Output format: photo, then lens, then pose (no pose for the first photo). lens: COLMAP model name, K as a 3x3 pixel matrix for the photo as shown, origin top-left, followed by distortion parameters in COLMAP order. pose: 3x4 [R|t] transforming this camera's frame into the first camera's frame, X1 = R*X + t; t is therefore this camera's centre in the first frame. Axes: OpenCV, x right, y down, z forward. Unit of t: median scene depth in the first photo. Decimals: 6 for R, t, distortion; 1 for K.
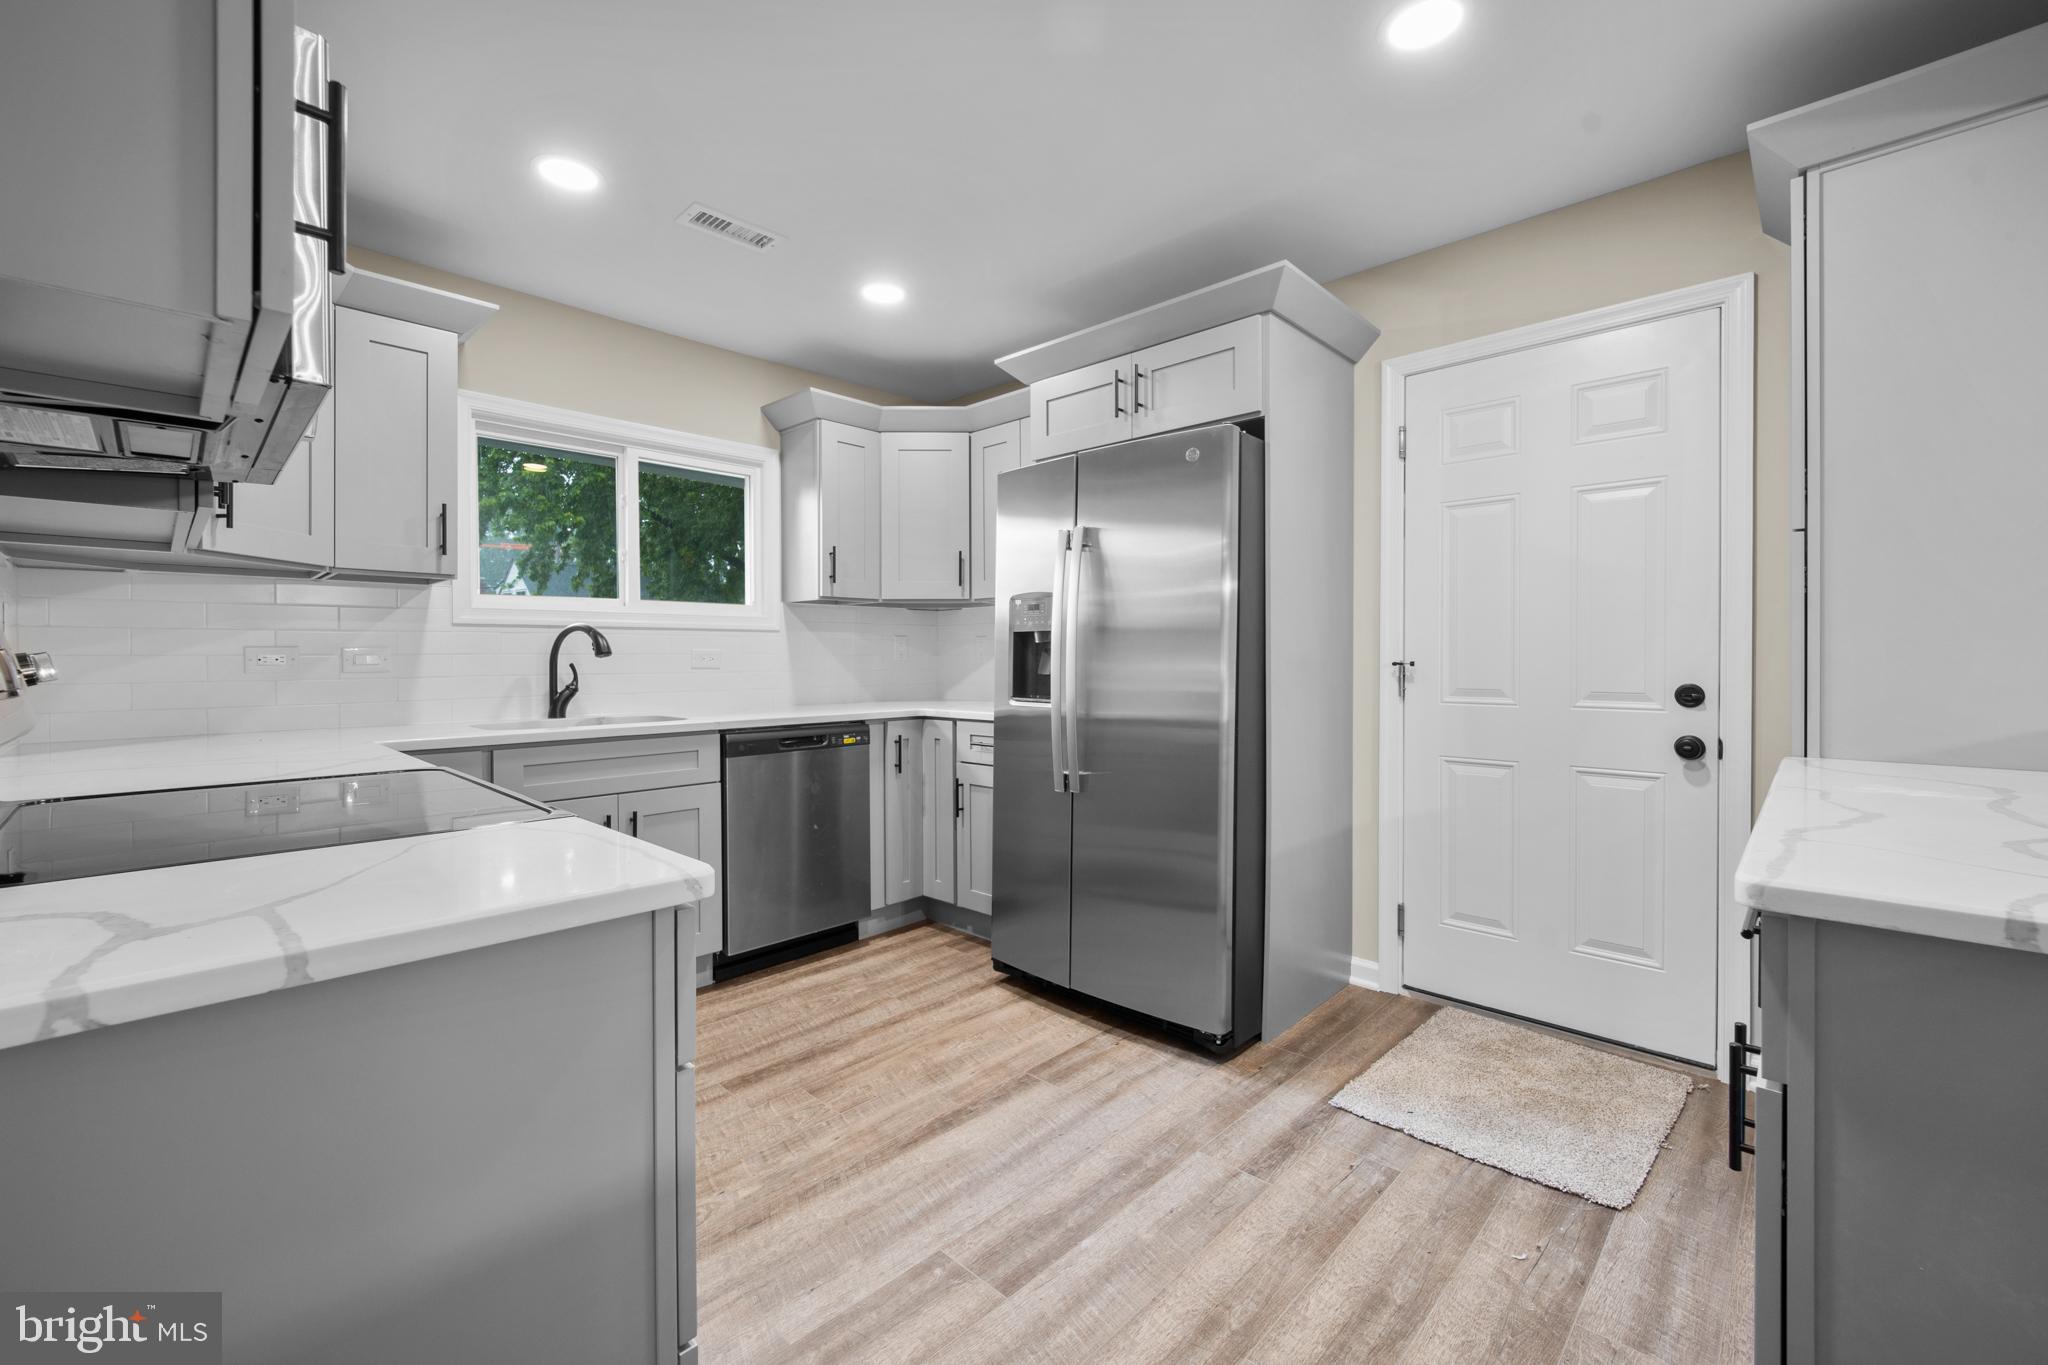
lens RADIAL K [[845.2, 0, 1024.4], [0, 845.2, 665.1], [0, 0, 1]] dist [0.002159, 0.000908]
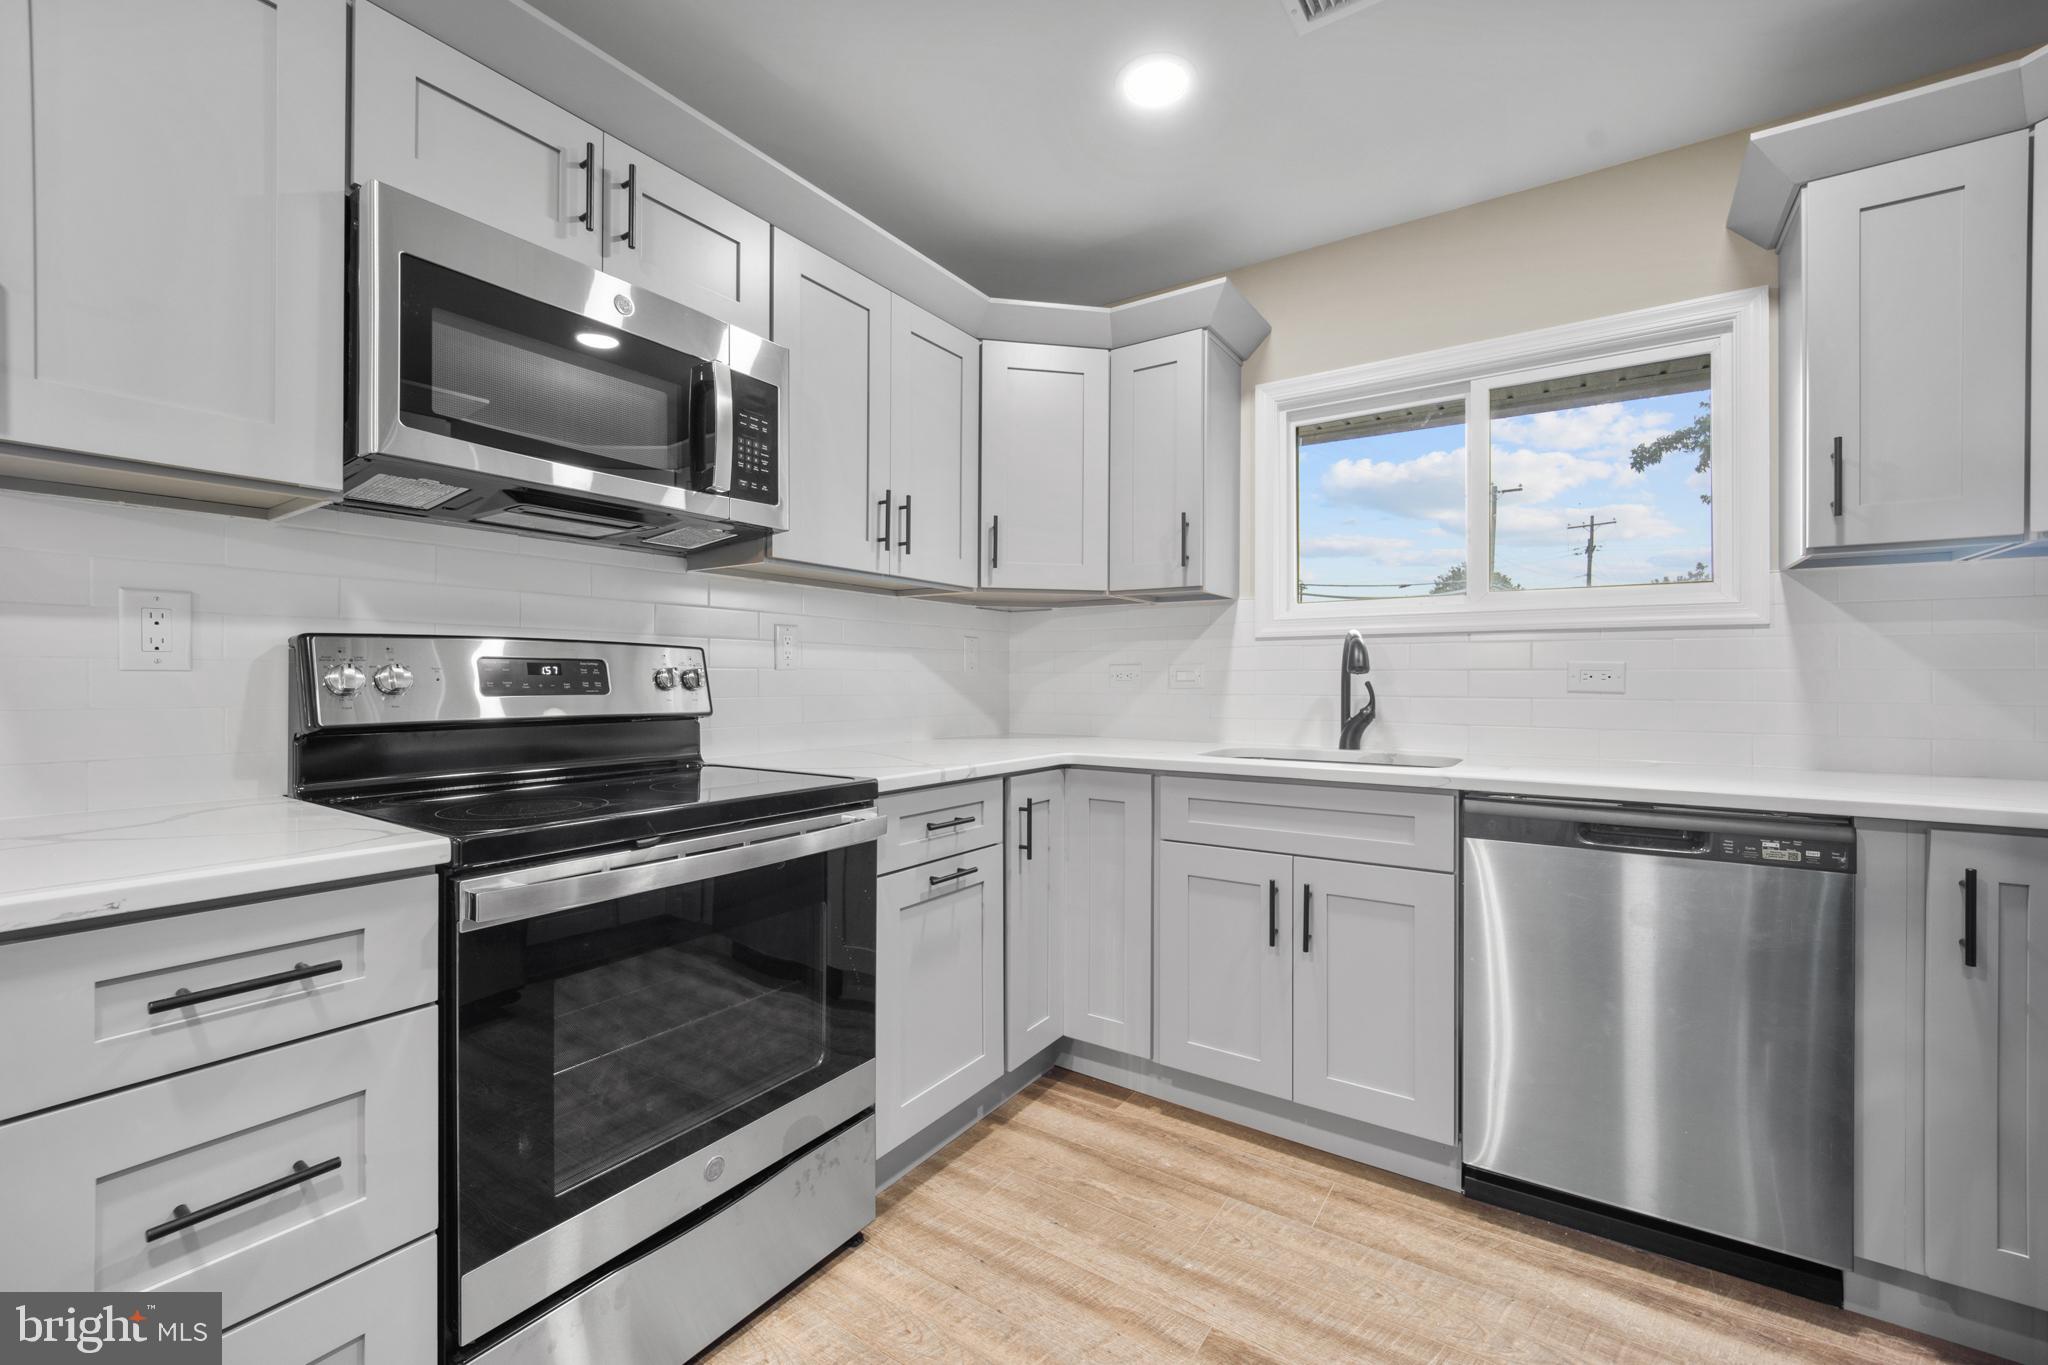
lens RADIAL K [[845.2, 0, 1014.3], [0, 845.2, 683.5], [0, 0, 1]] dist [0.002159, 0.000908]
pose [[0.181241, 0.009412, -0.983394, 0.180015], [-0.011147, 0.999910, 0.007516, -0.002867], [0.983376, 0.009600, 0.181329, 0.536232]]
